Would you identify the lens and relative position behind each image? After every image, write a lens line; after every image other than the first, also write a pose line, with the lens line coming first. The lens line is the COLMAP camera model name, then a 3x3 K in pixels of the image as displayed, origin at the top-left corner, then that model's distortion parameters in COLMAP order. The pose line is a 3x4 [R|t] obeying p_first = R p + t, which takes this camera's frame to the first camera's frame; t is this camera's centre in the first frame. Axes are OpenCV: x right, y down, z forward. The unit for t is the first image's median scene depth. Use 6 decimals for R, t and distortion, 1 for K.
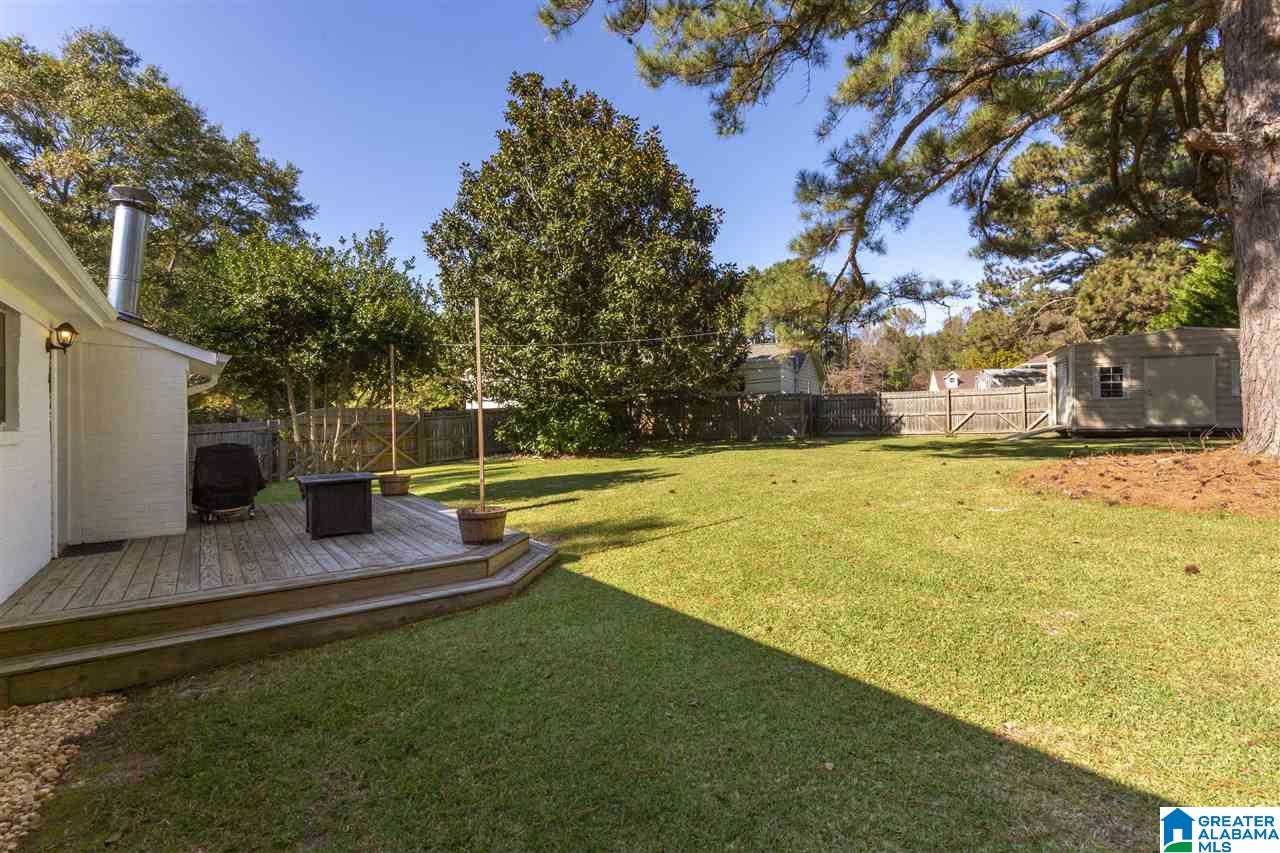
lens RADIAL K [[618.4, 0, 640.0], [0, 618.4, 426.5], [0, 0, 1]] dist [0.026884, 0.000327]
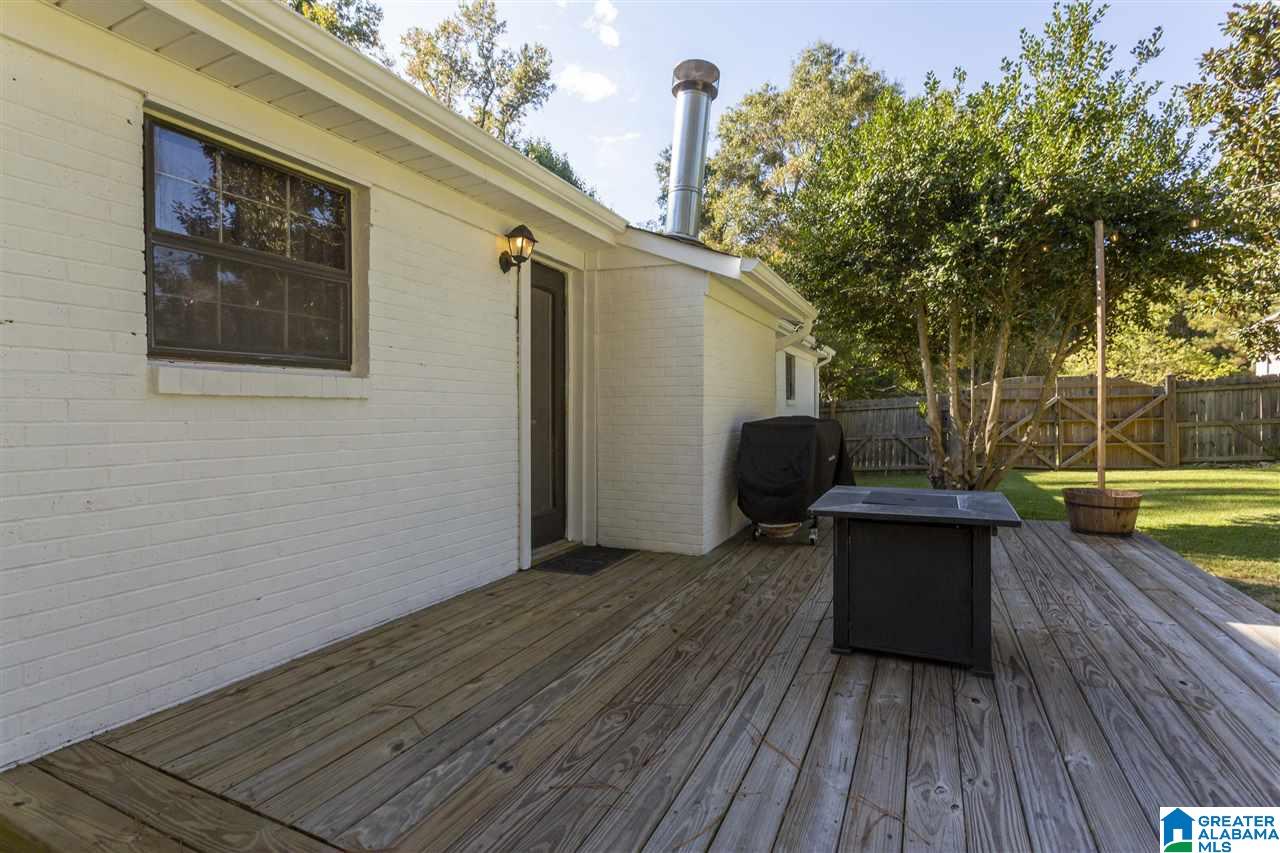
lens RADIAL K [[610.1, 0, 640.6], [0, 610.1, 418.8], [0, 0, 1]] dist [0.001365, 0.000830]
pose [[0.495259, 0.015513, -0.868607, -0.164250], [-0.005419, 0.999876, 0.014768, 0.017875], [0.868729, -0.002607, 0.495281, 0.464093]]
